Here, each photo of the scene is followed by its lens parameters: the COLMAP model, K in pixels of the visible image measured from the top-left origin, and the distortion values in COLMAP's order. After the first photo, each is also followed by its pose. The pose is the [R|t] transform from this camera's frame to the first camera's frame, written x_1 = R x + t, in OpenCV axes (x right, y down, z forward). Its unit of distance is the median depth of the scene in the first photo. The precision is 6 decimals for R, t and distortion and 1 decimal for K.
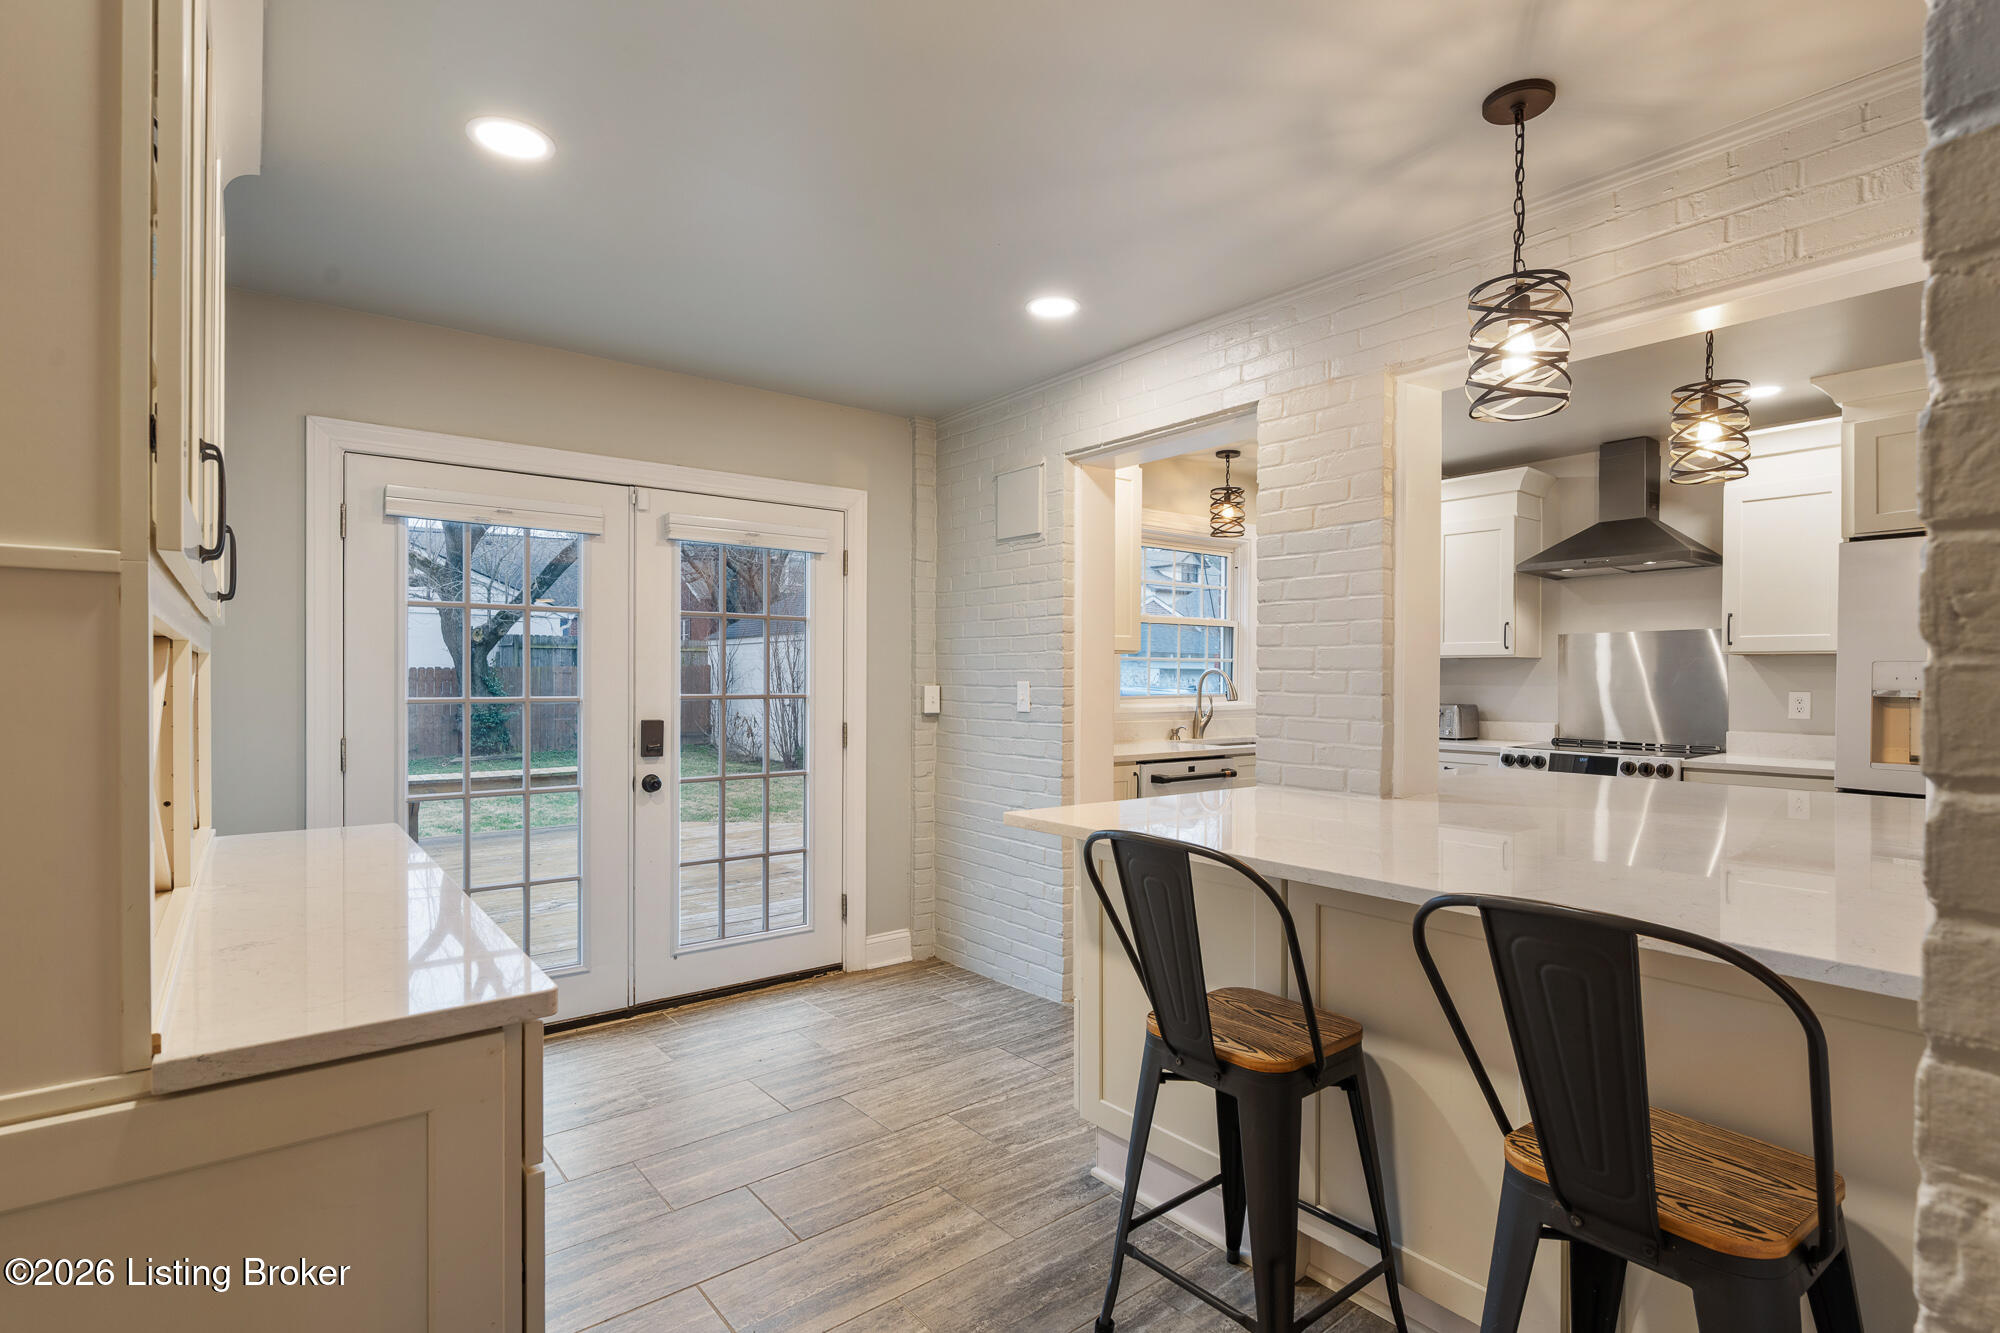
lens RADIAL K [[946.4, 0, 1010.9], [0, 946.4, 684.5], [0, 0, 1]] dist [0.000586, 0.000405]
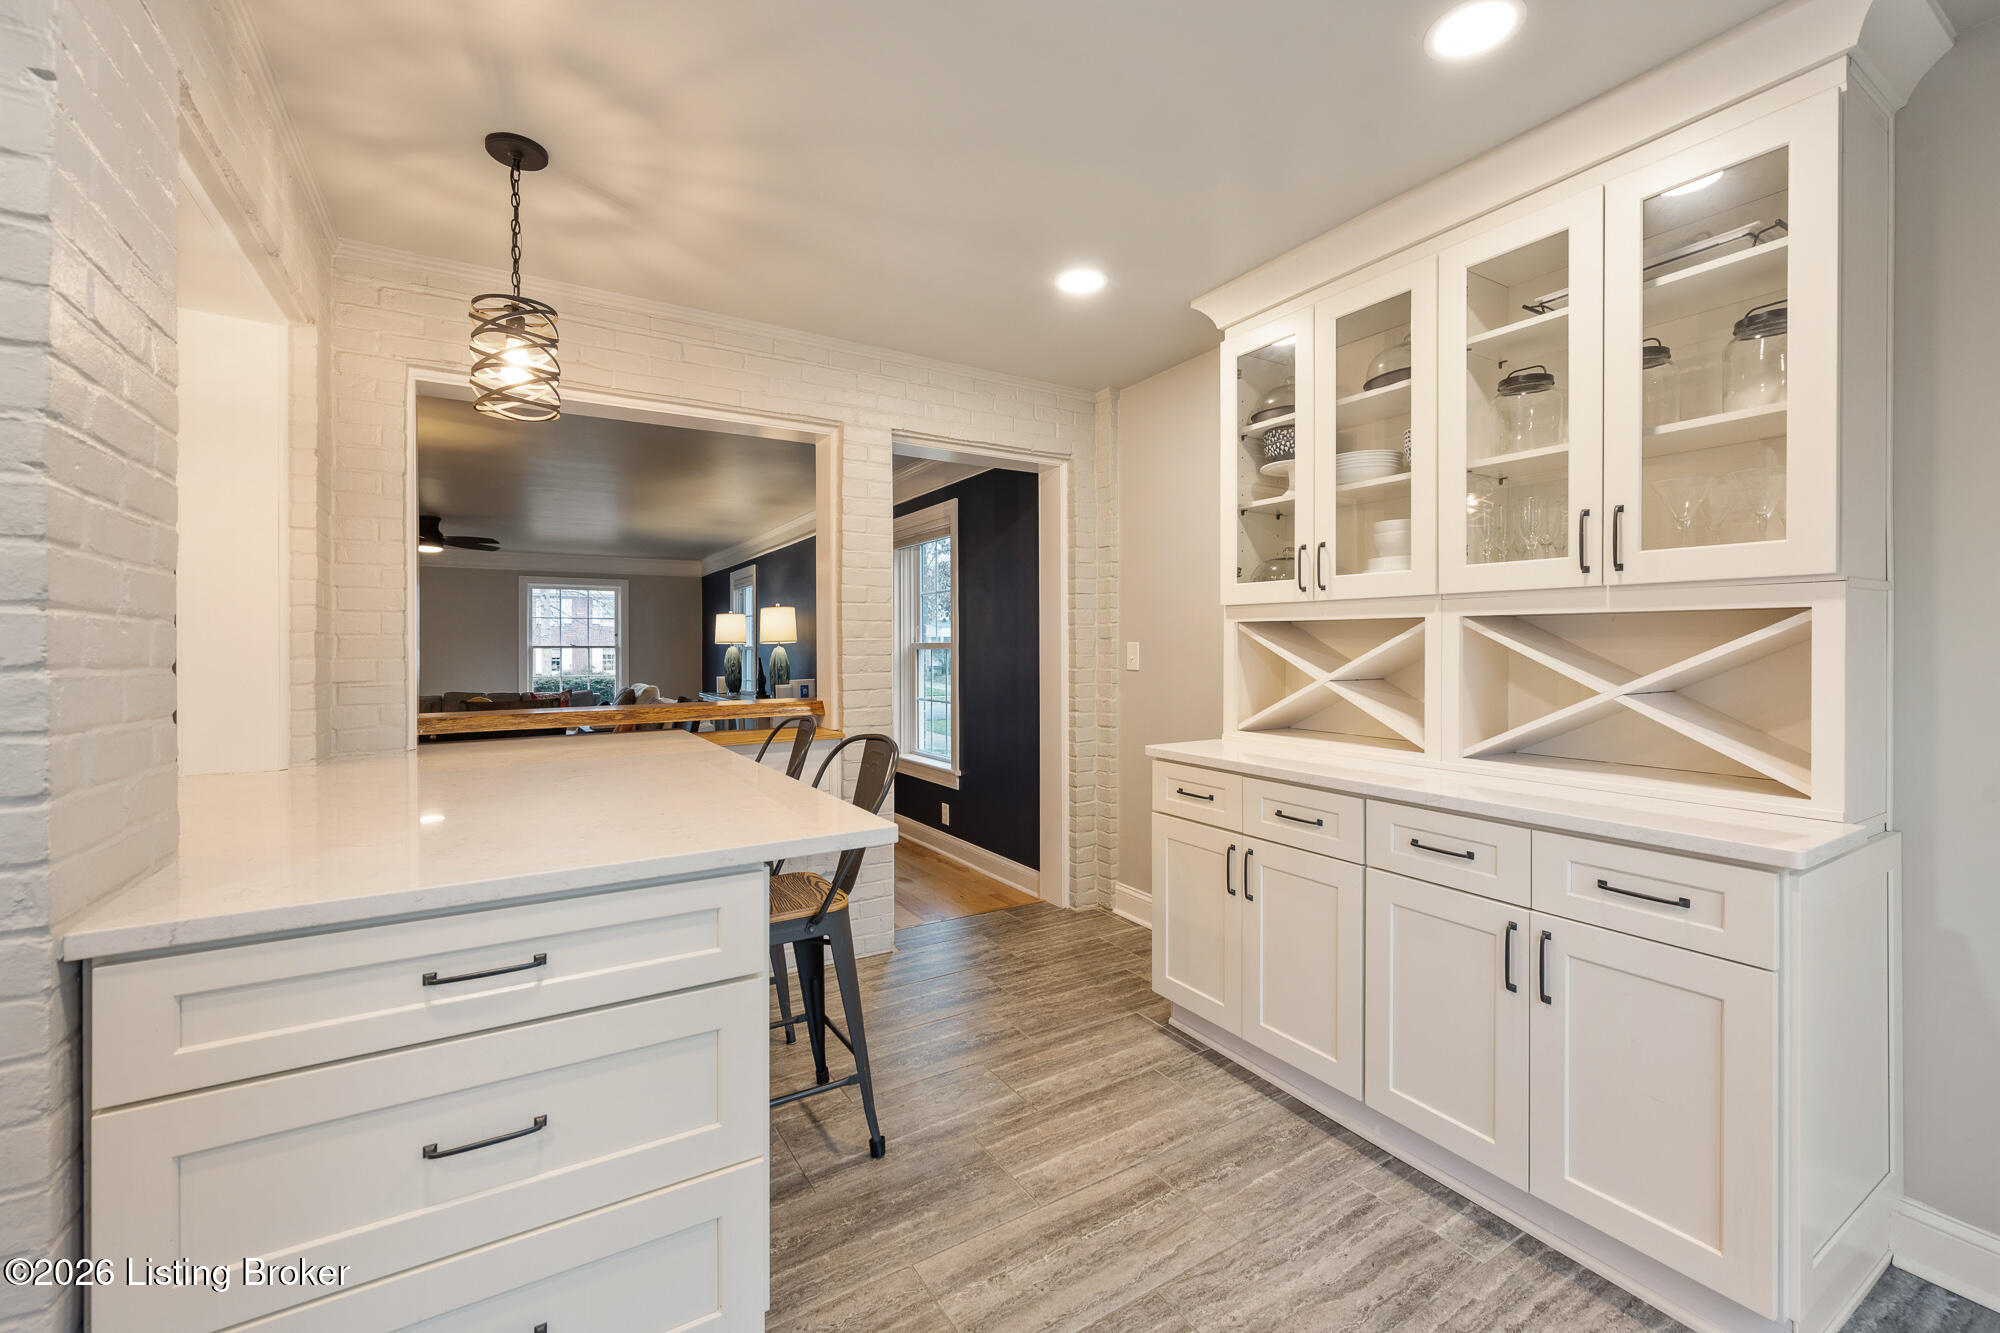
lens RADIAL K [[822.4, 0, 1003.8], [0, 822.4, 651.8], [0, 0, 1]] dist [0.000685, -0.000175]
pose [[-0.991803, -0.001784, 0.127762, -0.087920], [0.000058, 0.999896, 0.014416, -0.002222], [-0.127774, 0.014305, -0.991700, 0.856128]]
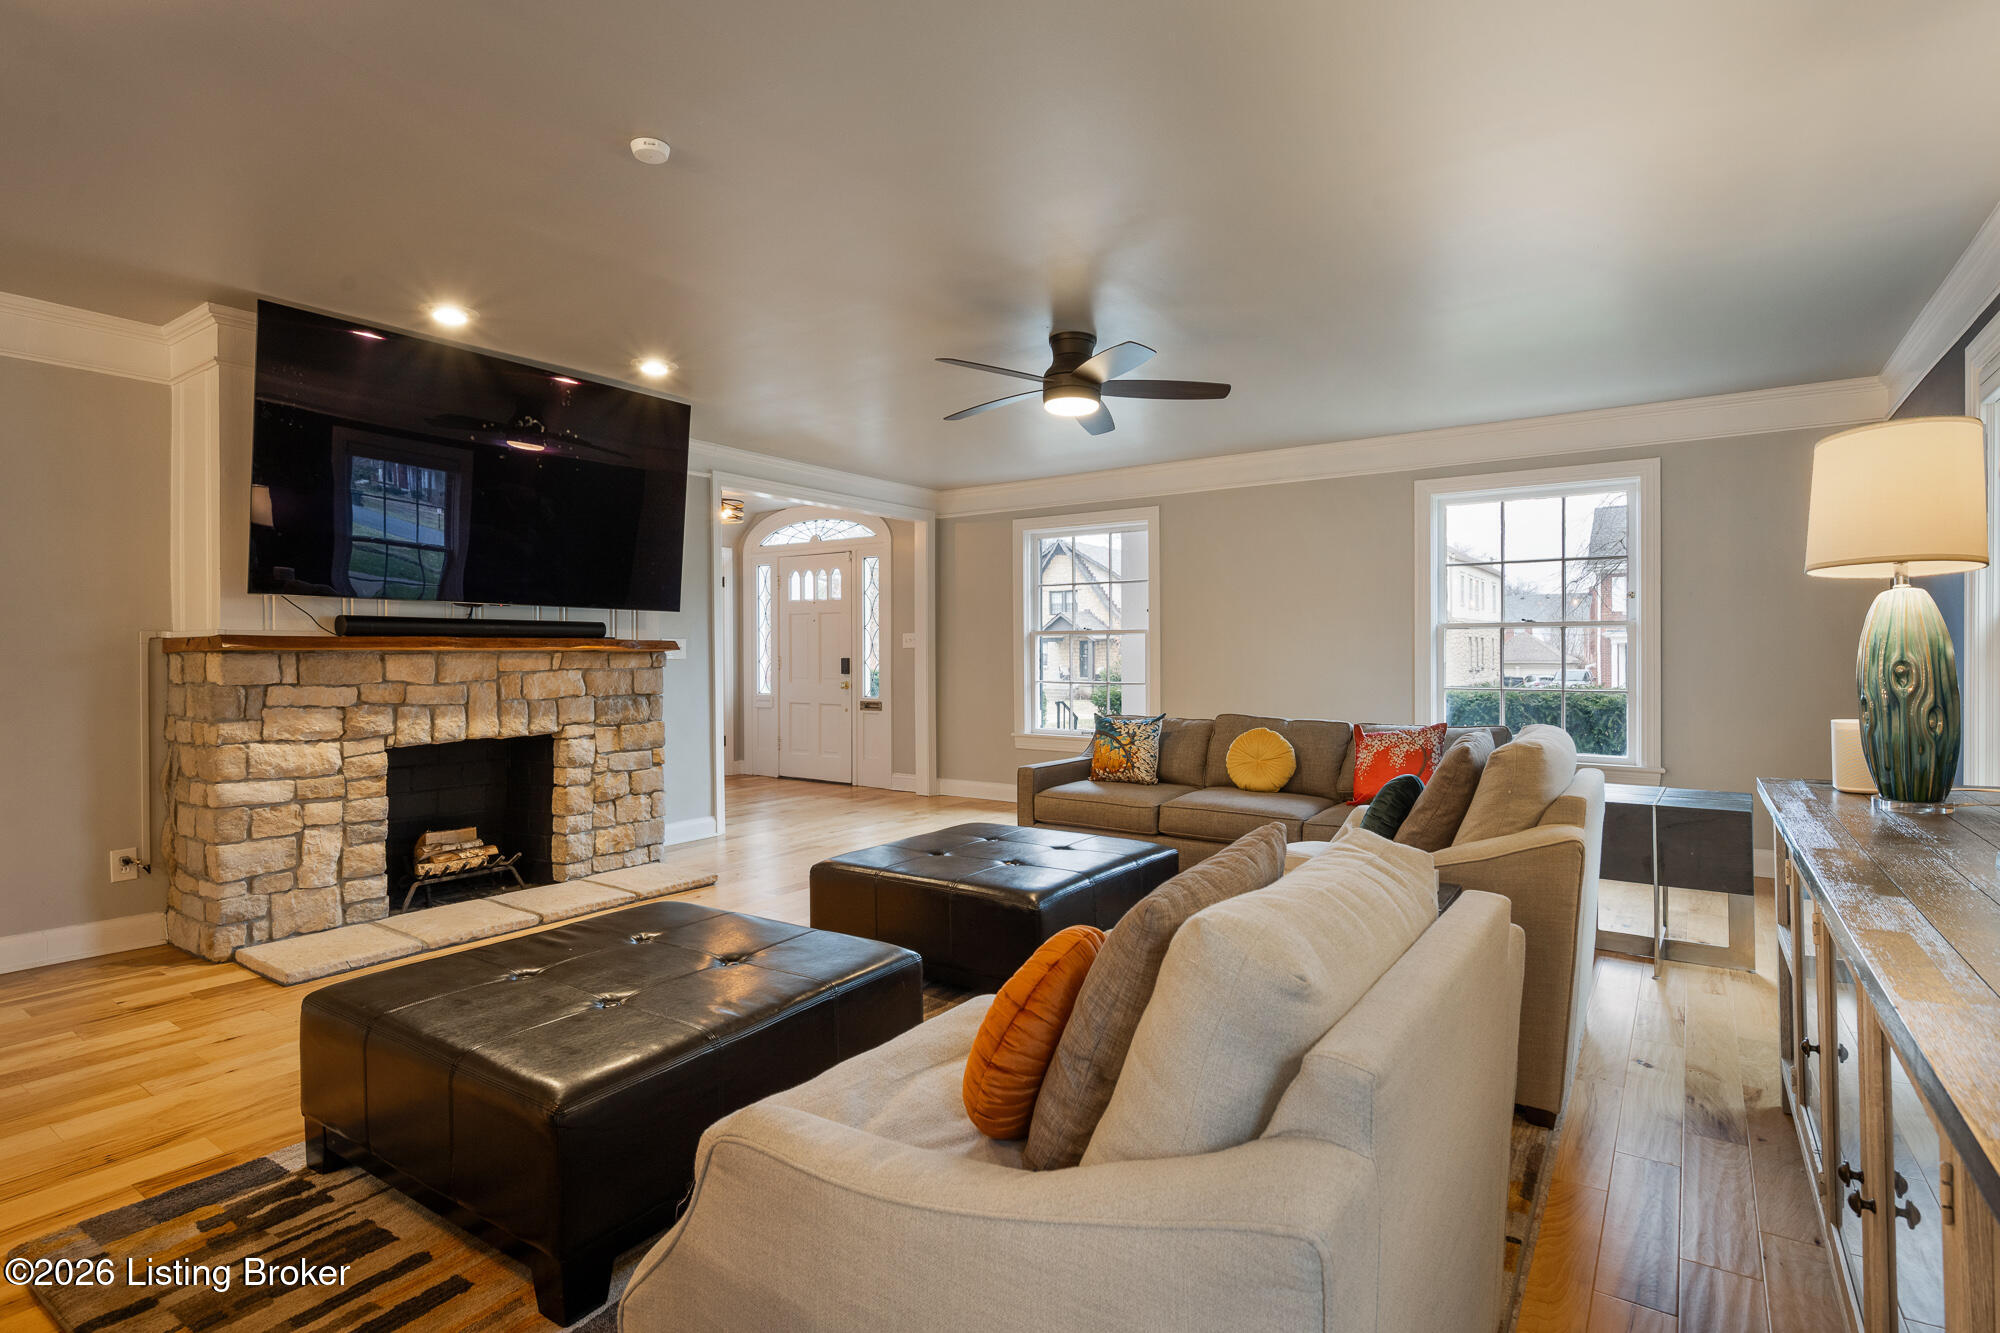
lens RADIAL K [[991.9, 0, 1007.6], [0, 991.9, 655.8], [0, 0, 1]] dist [-0.000408, -0.000302]
pose [[-0.291313, -0.006370, 0.956607, 0.421873], [0.011960, 0.999875, 0.010300, 0.035606], [-0.956553, 0.014441, -0.291200, -0.347436]]
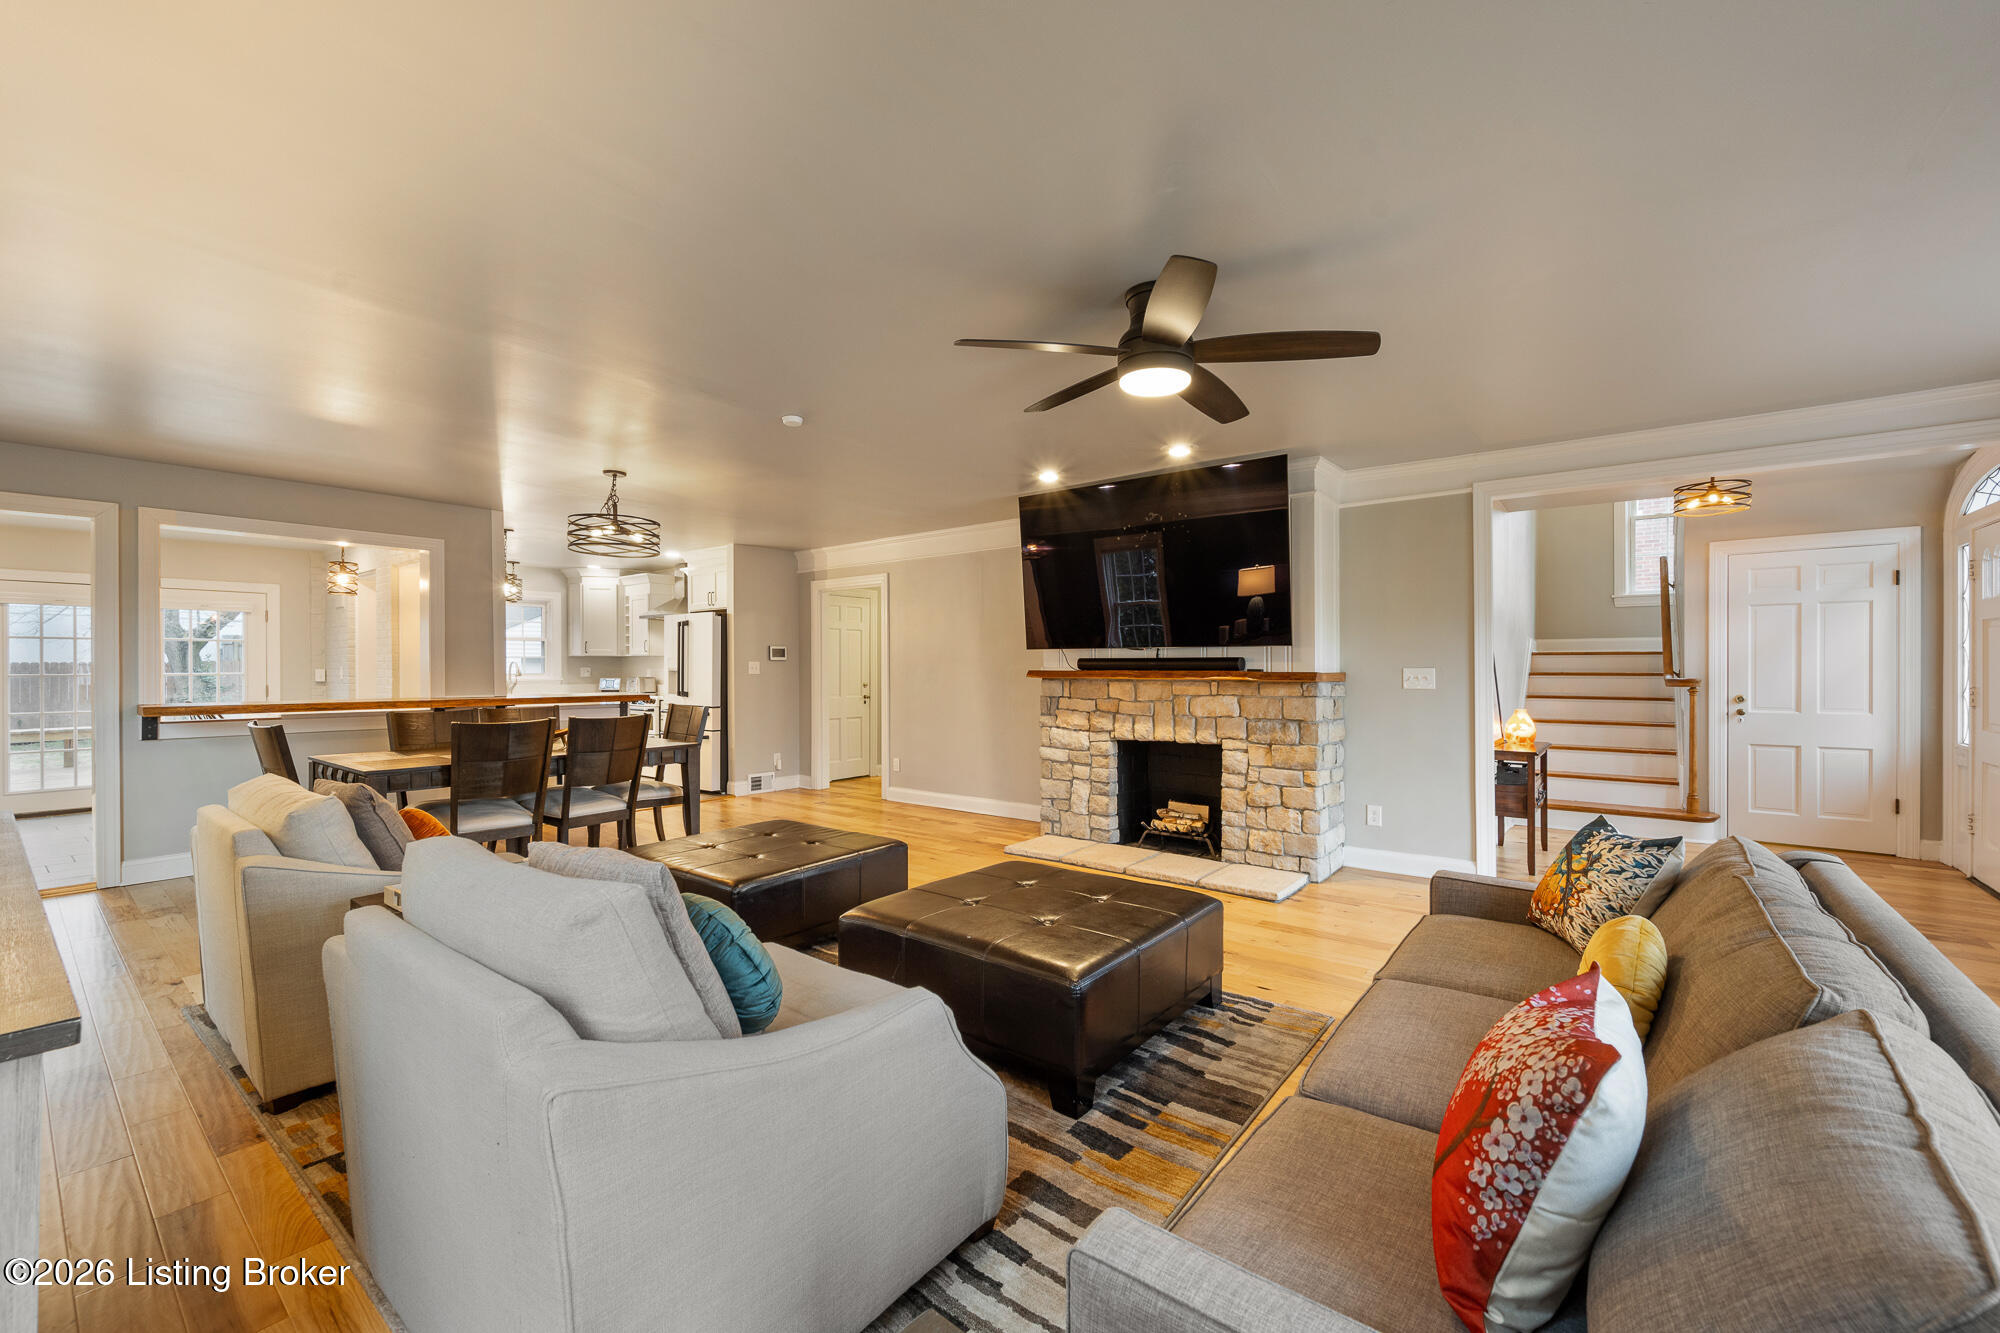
lens RADIAL K [[791.0, 0, 1018.6], [0, 791.0, 671.0], [0, 0, 1]] dist [-0.002180, -0.000196]
pose [[0.969856, -0.008280, 0.243538, 1.076876], [0.008924, 0.999959, -0.001544, 0.021391], [-0.243515, 0.003670, 0.969890, -1.219922]]
